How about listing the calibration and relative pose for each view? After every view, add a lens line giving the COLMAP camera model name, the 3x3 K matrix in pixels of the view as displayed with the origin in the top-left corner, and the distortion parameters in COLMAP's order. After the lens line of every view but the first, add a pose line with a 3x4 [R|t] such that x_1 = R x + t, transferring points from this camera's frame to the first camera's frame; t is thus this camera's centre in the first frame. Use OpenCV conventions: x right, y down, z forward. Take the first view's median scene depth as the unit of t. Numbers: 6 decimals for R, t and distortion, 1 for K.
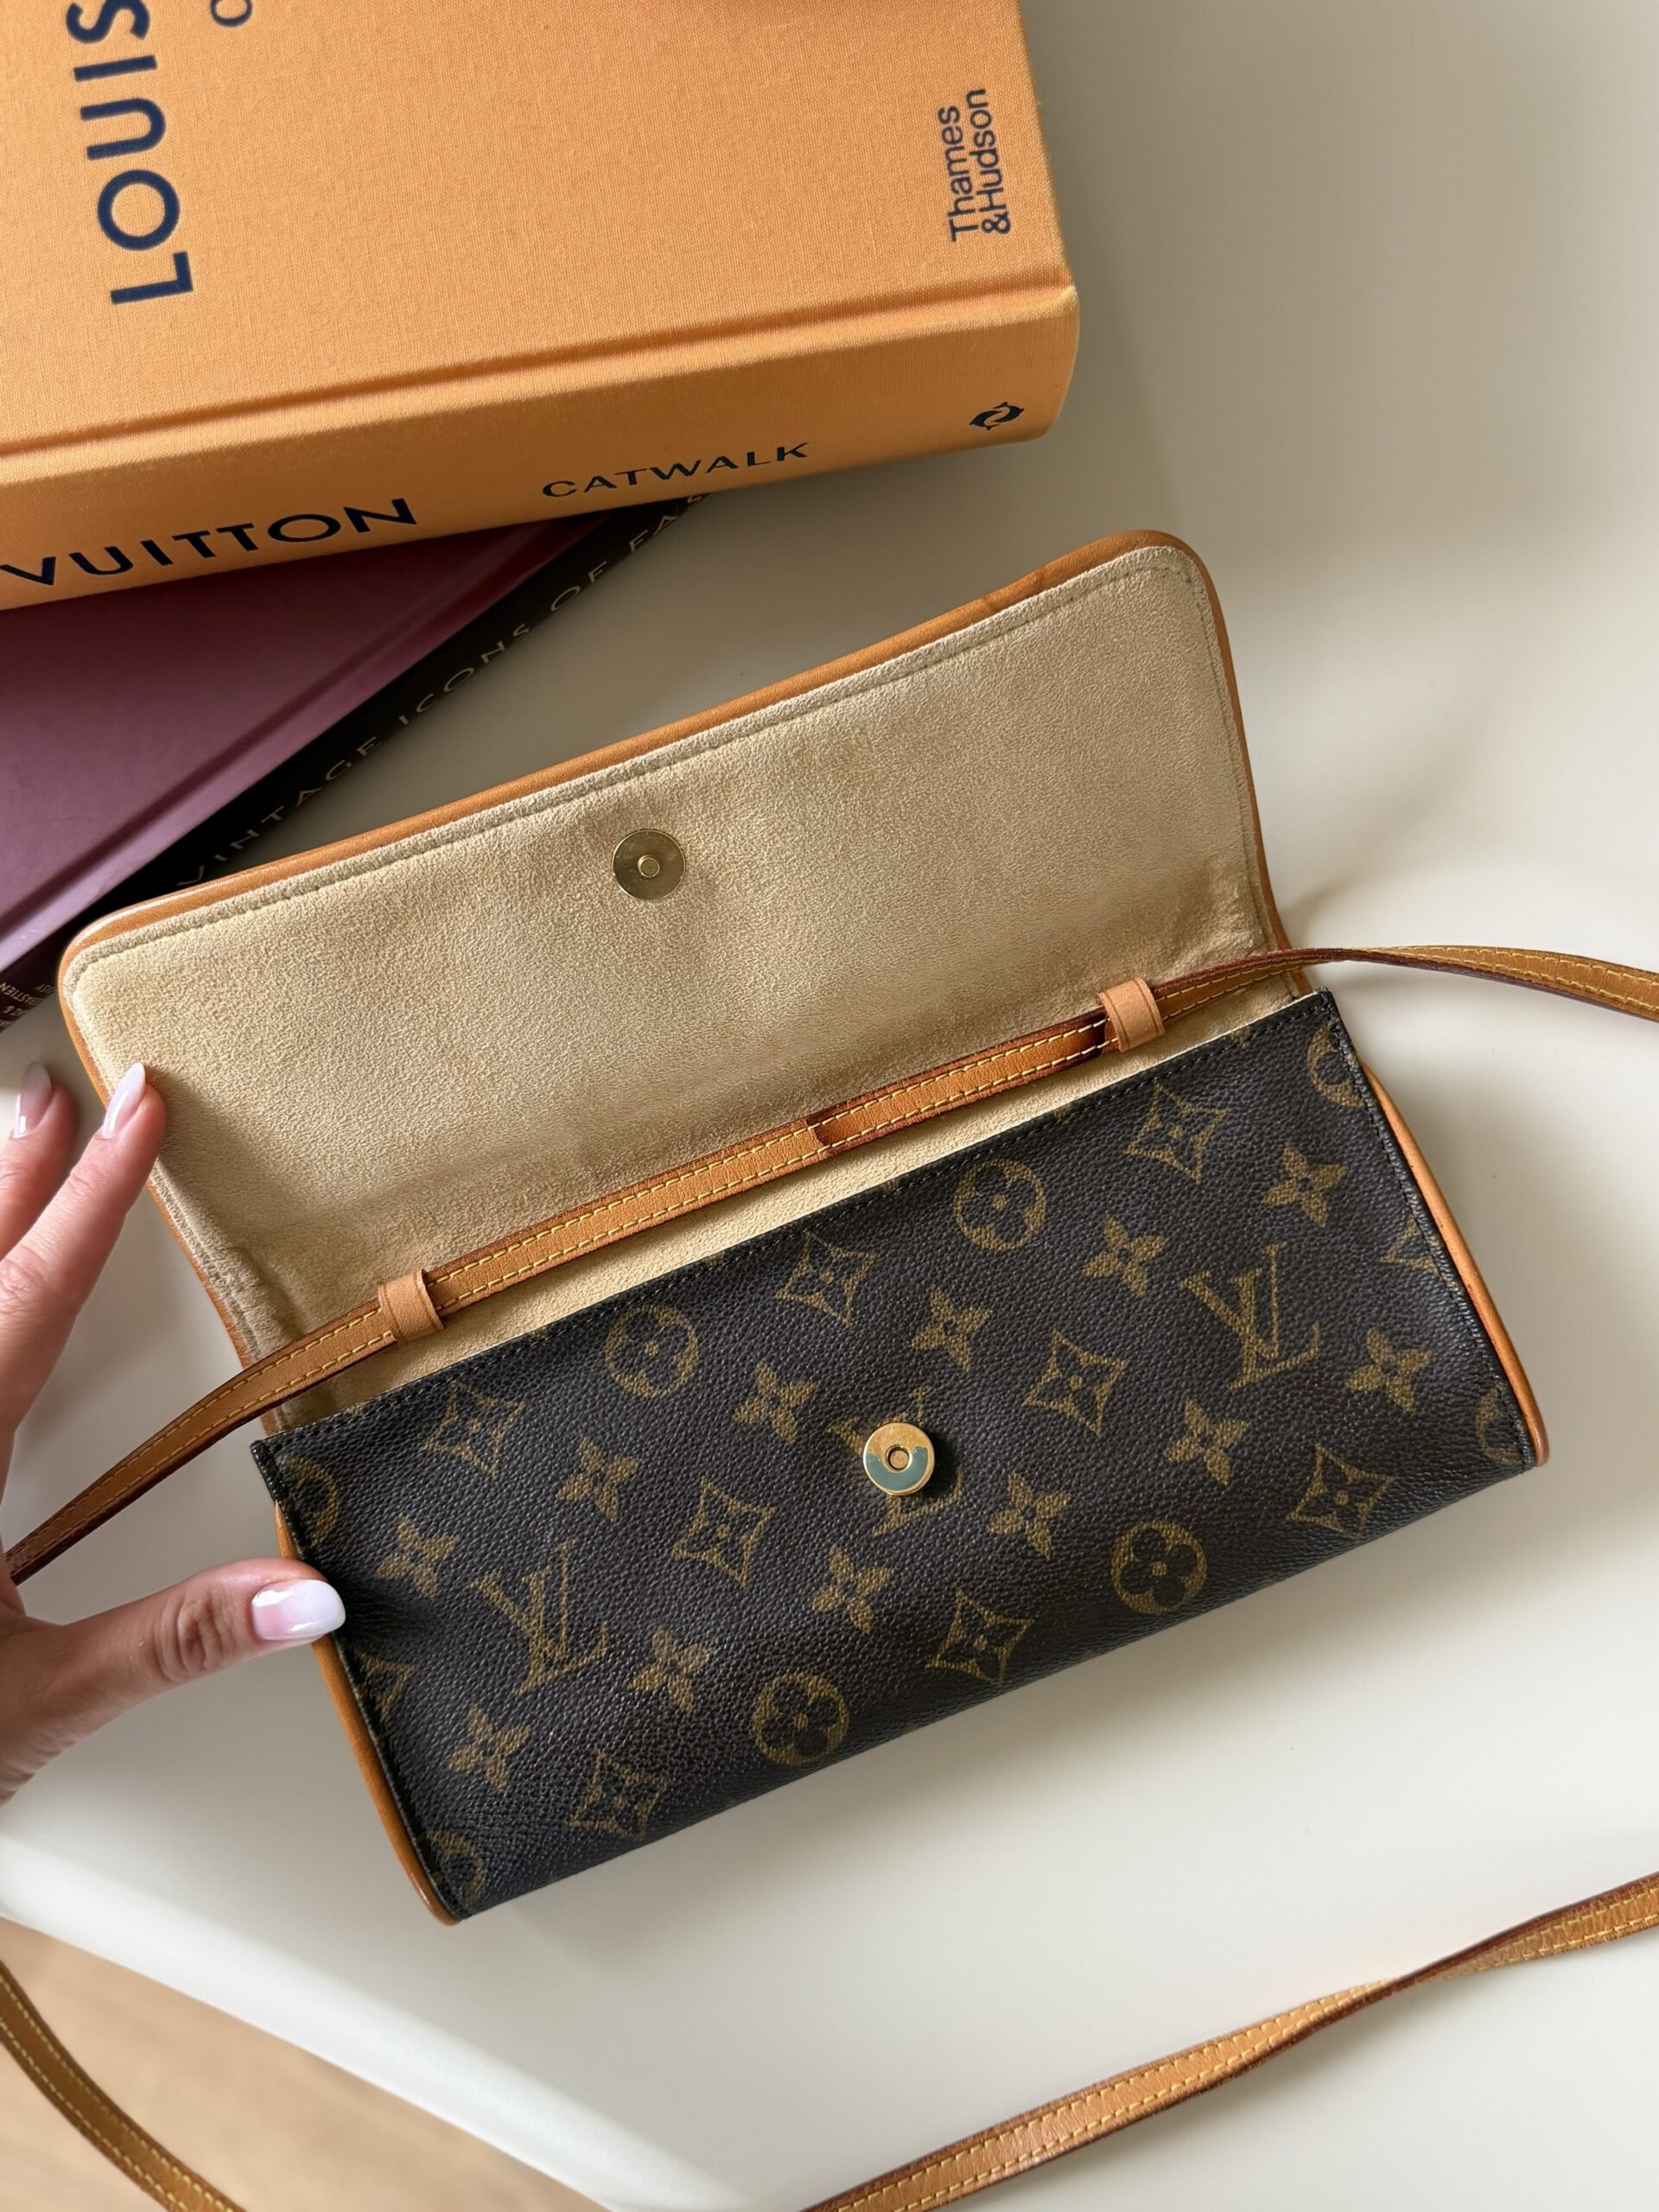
lens RADIAL K [[1889.2, 0, 829.5], [0, 1889.2, 1106.0], [0, 0, 1]] dist [0.103719, -0.367152]
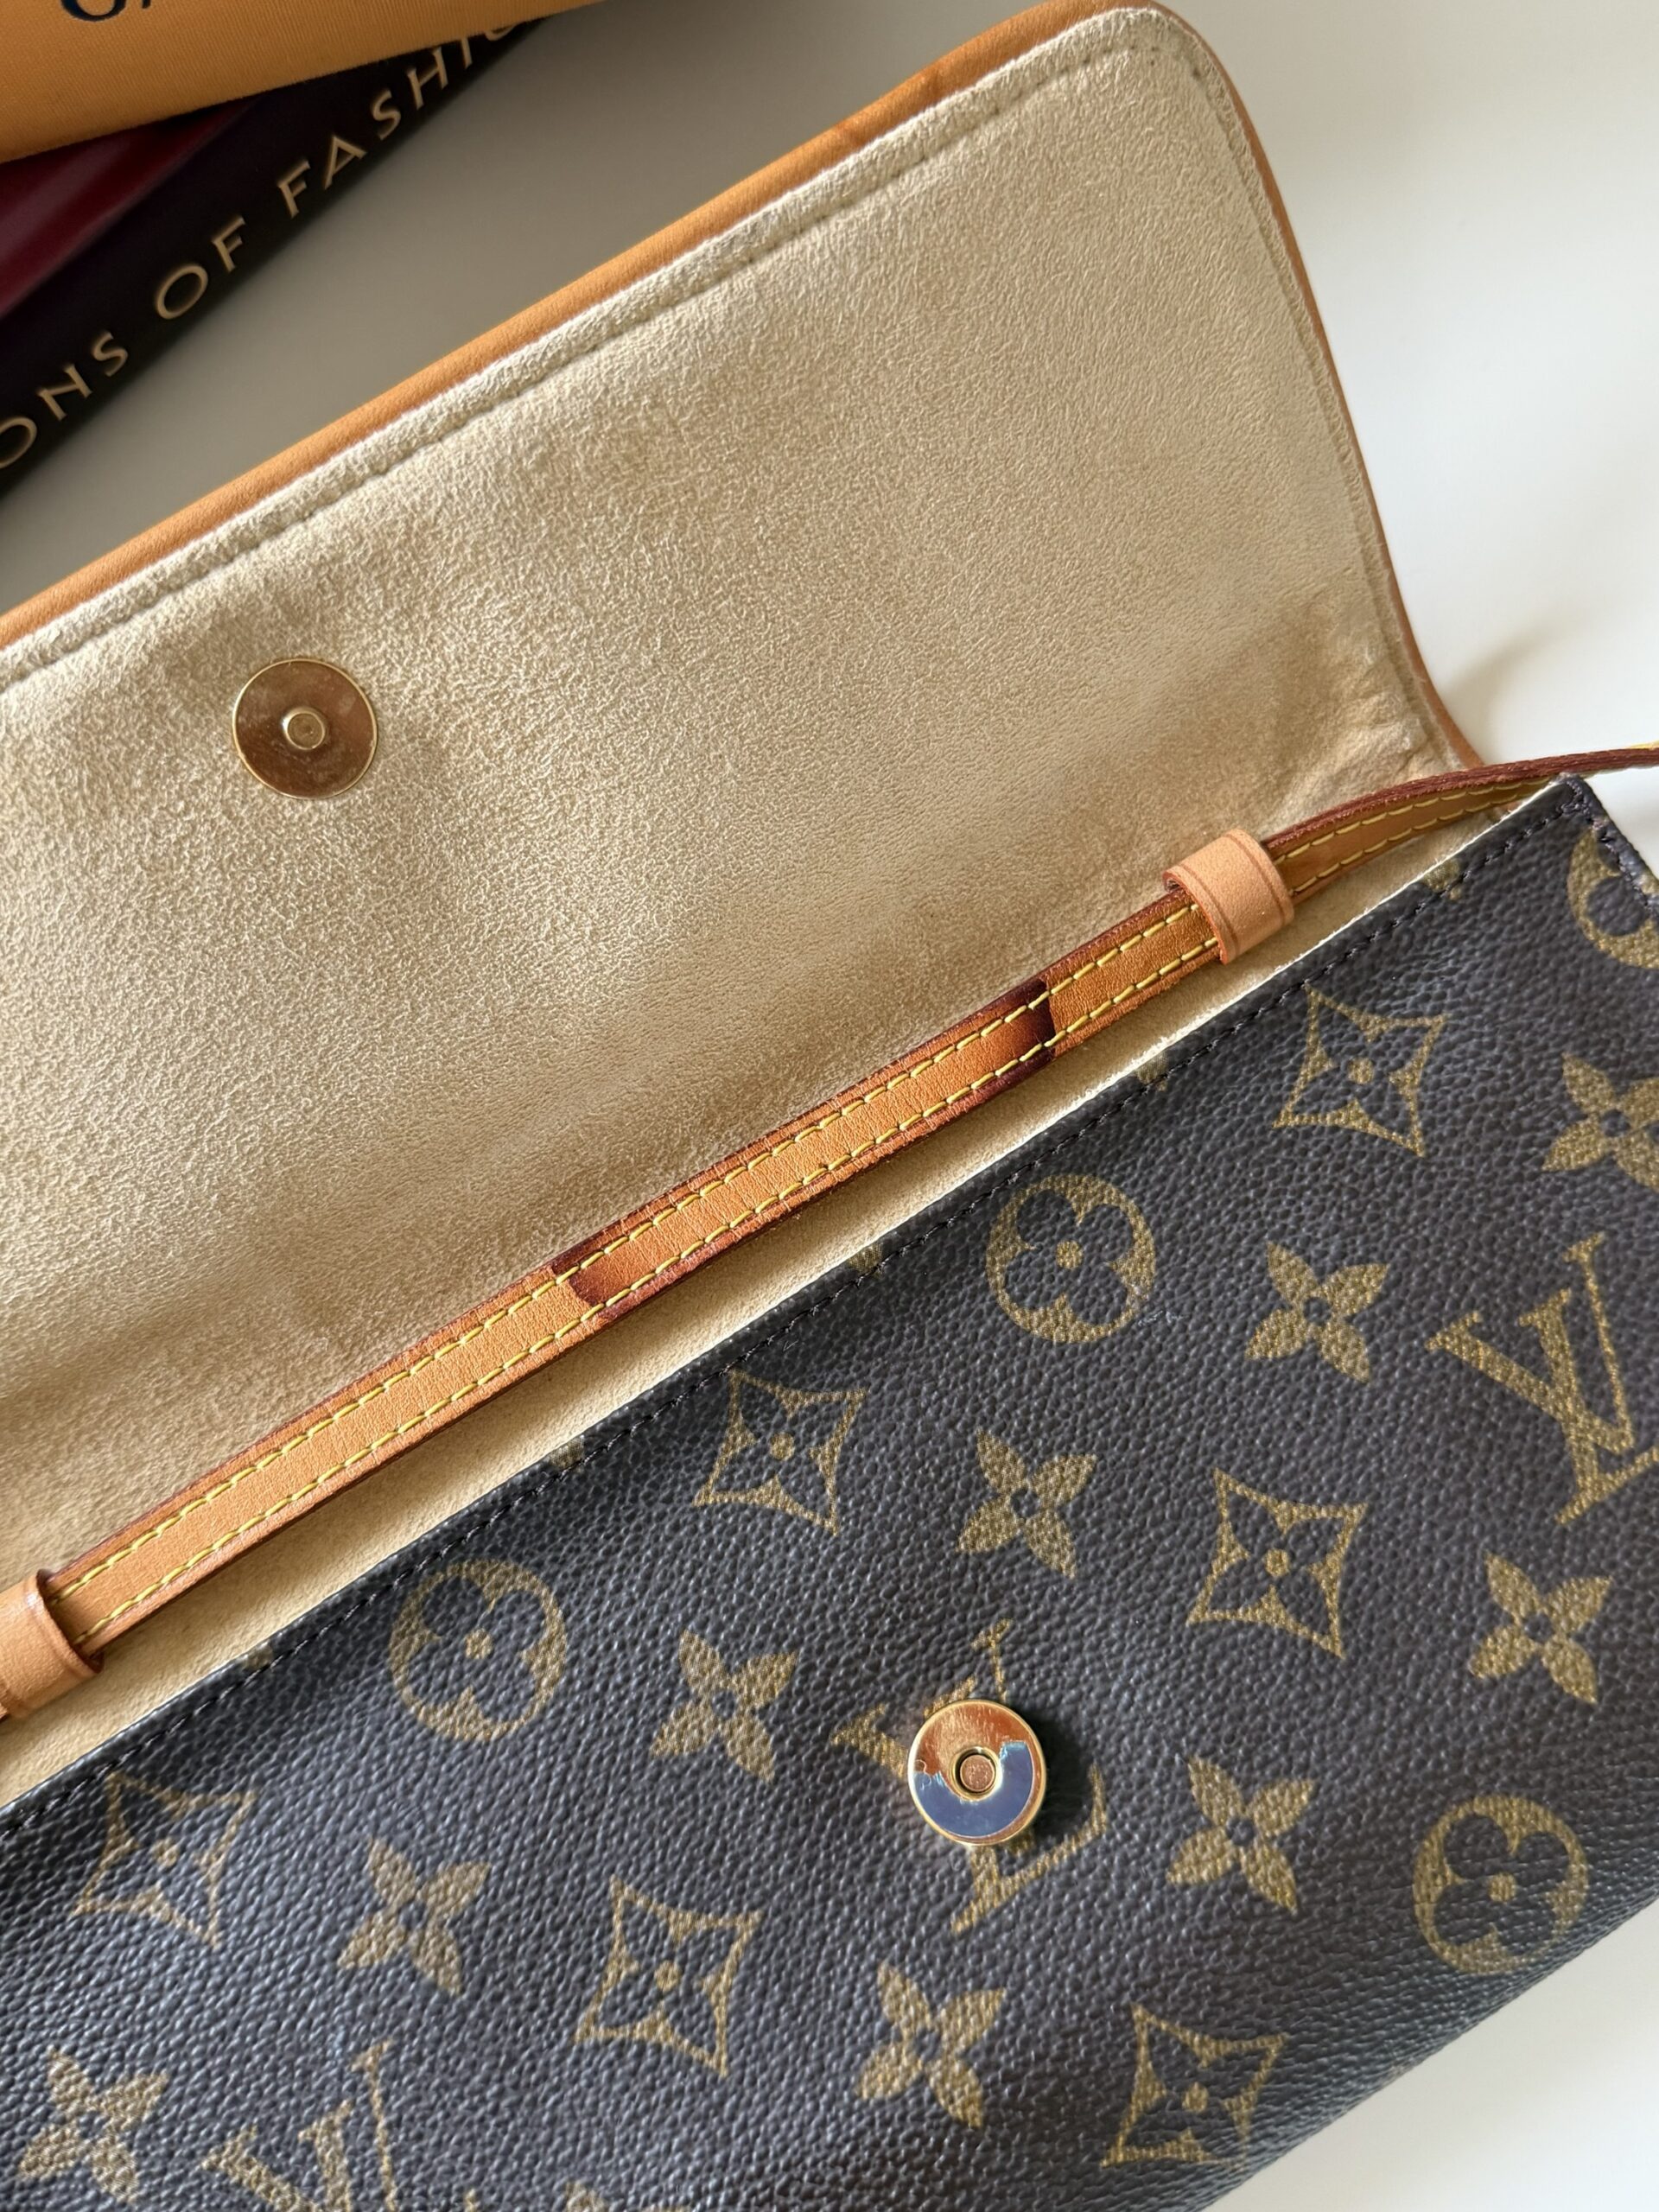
lens RADIAL K [[1931.7, 0, 824.6], [0, 1931.7, 1101.0], [0, 0, 1]] dist [0.088968, -0.256861]
pose [[0.984223, -0.175571, 0.021910, 0.016176], [0.176913, 0.978384, -0.107081, 0.055351], [-0.002637, 0.109268, 0.994009, 0.446233]]
